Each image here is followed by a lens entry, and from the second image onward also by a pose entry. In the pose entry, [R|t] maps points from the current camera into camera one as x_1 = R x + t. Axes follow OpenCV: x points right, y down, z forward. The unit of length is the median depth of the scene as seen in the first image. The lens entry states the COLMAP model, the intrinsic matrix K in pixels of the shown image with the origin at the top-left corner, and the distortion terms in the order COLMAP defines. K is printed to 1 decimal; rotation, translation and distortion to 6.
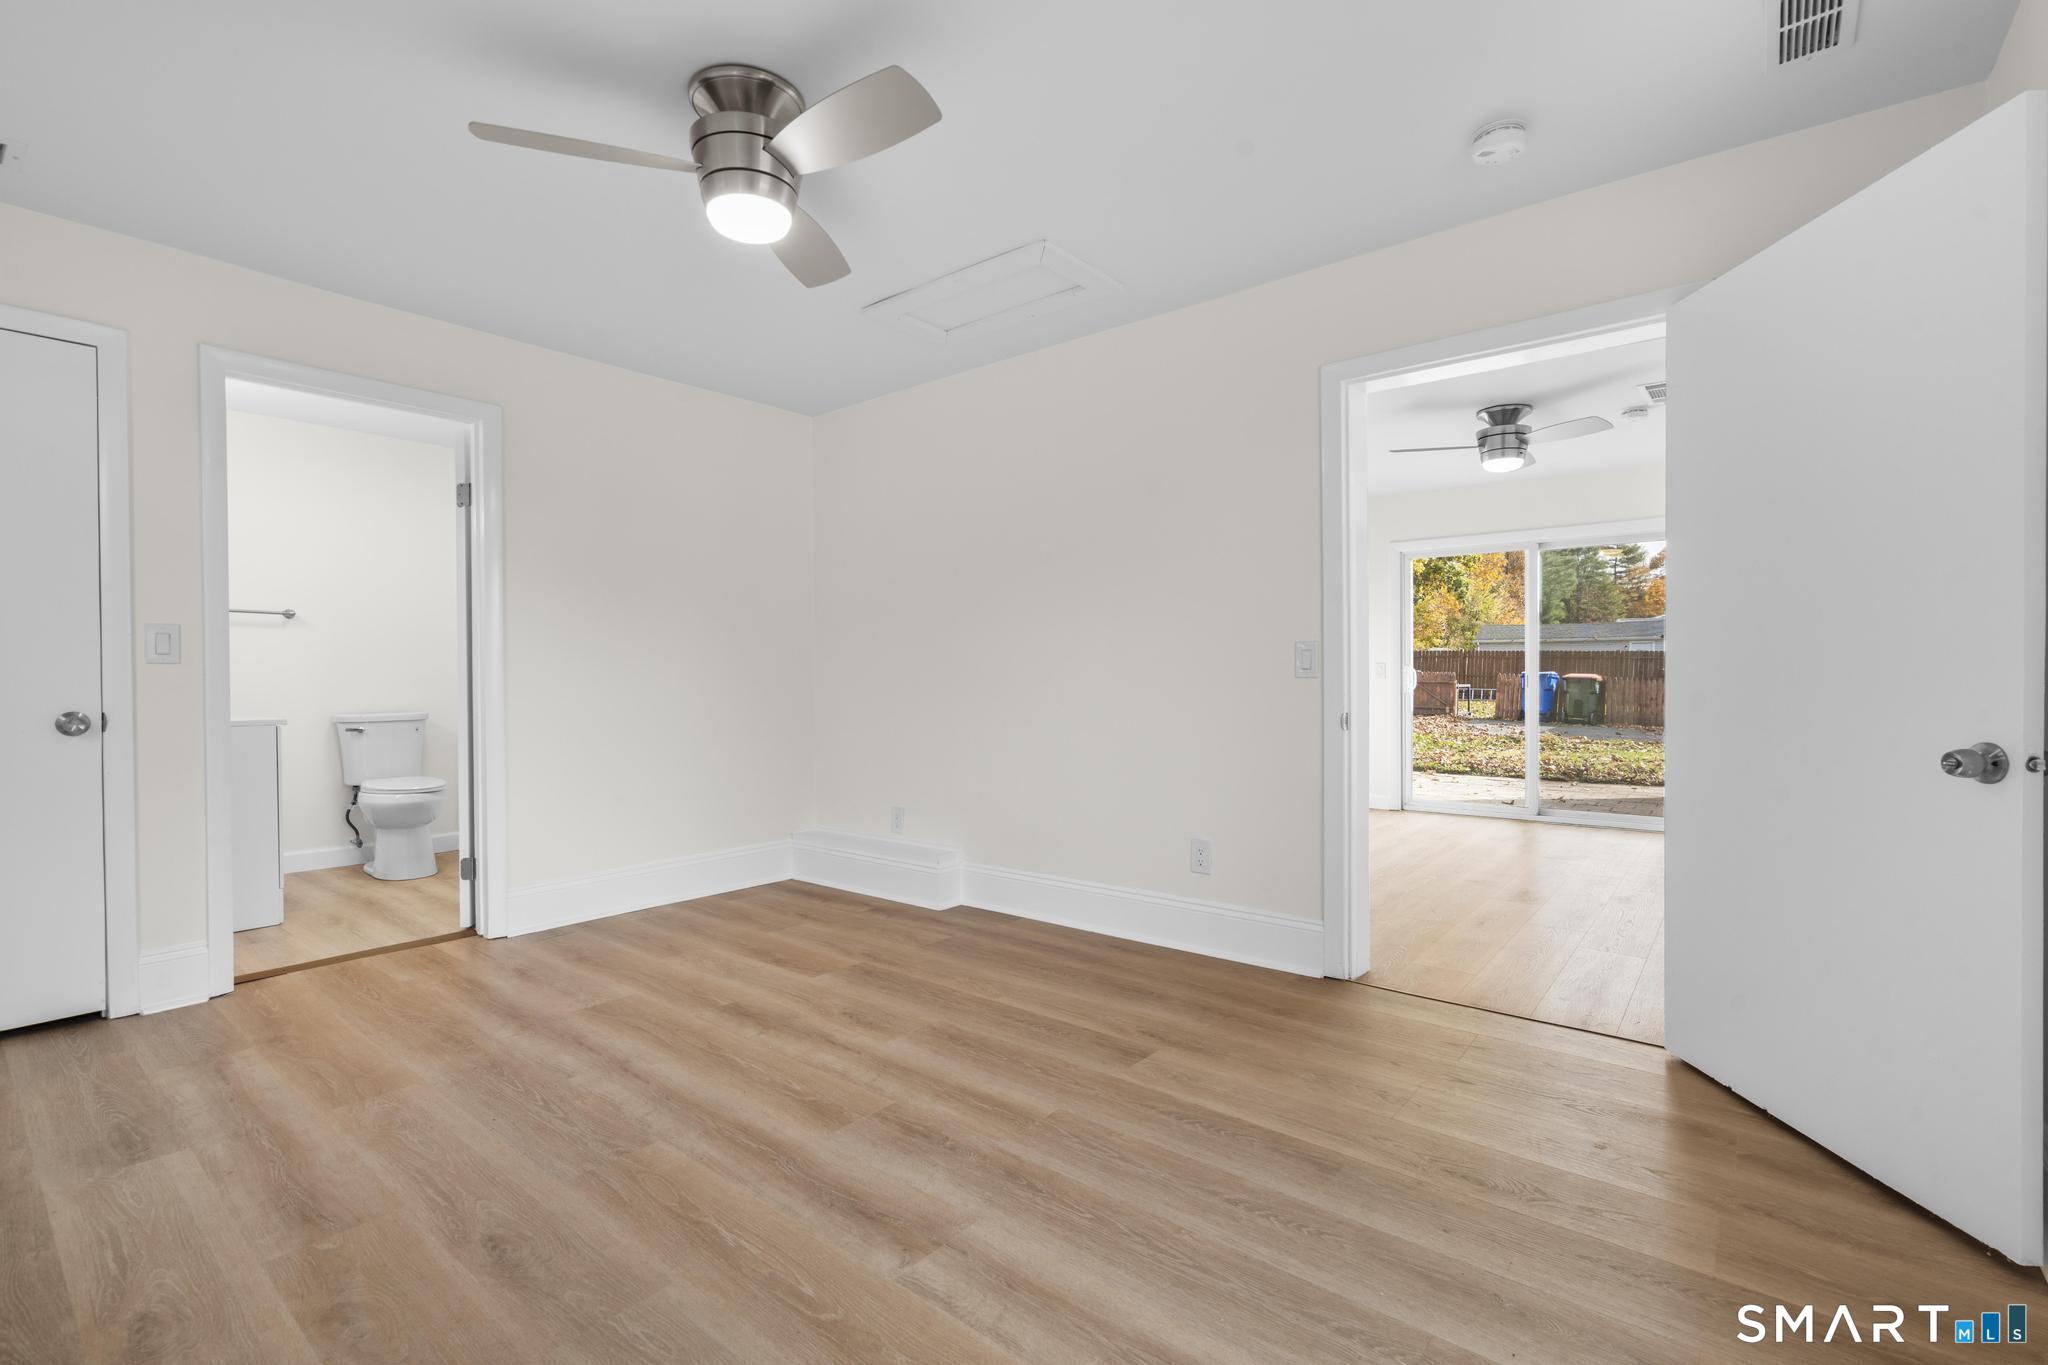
lens RADIAL K [[920.2, 0, 1025.3], [0, 920.2, 688.0], [0, 0, 1]] dist [-0.011980, 0.005954]
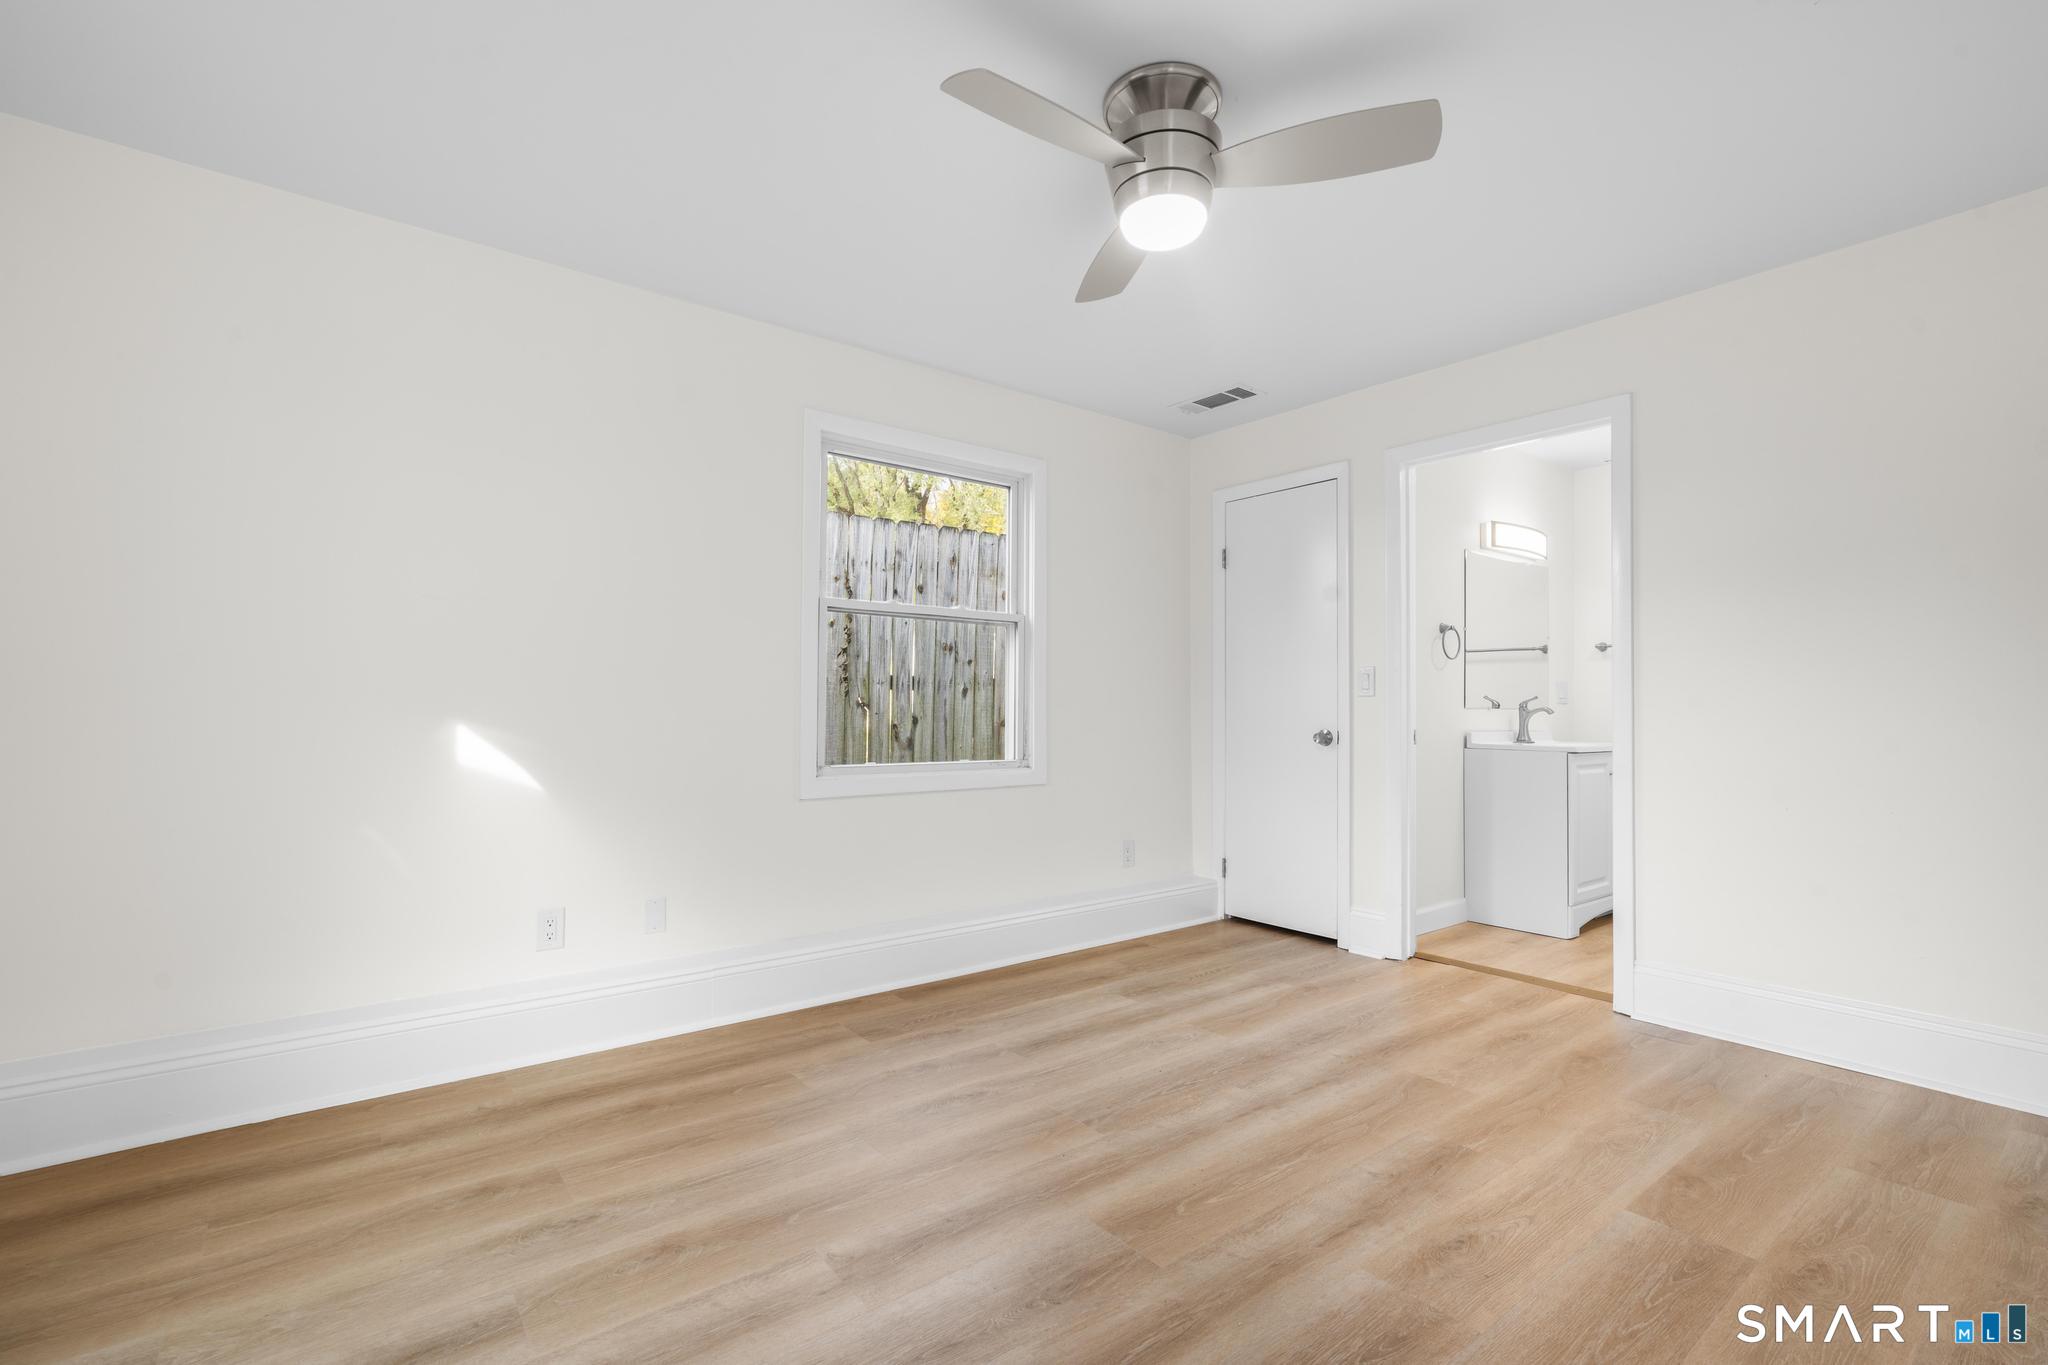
lens RADIAL K [[920.2, 0, 1025.3], [0, 920.2, 688.0], [0, 0, 1]] dist [-0.011980, 0.005954]
pose [[-0.223861, -0.016505, -0.974481, 0.530506], [-0.017576, 0.999762, -0.012895, -0.013540], [0.974463, 0.014241, -0.224098, 0.887407]]
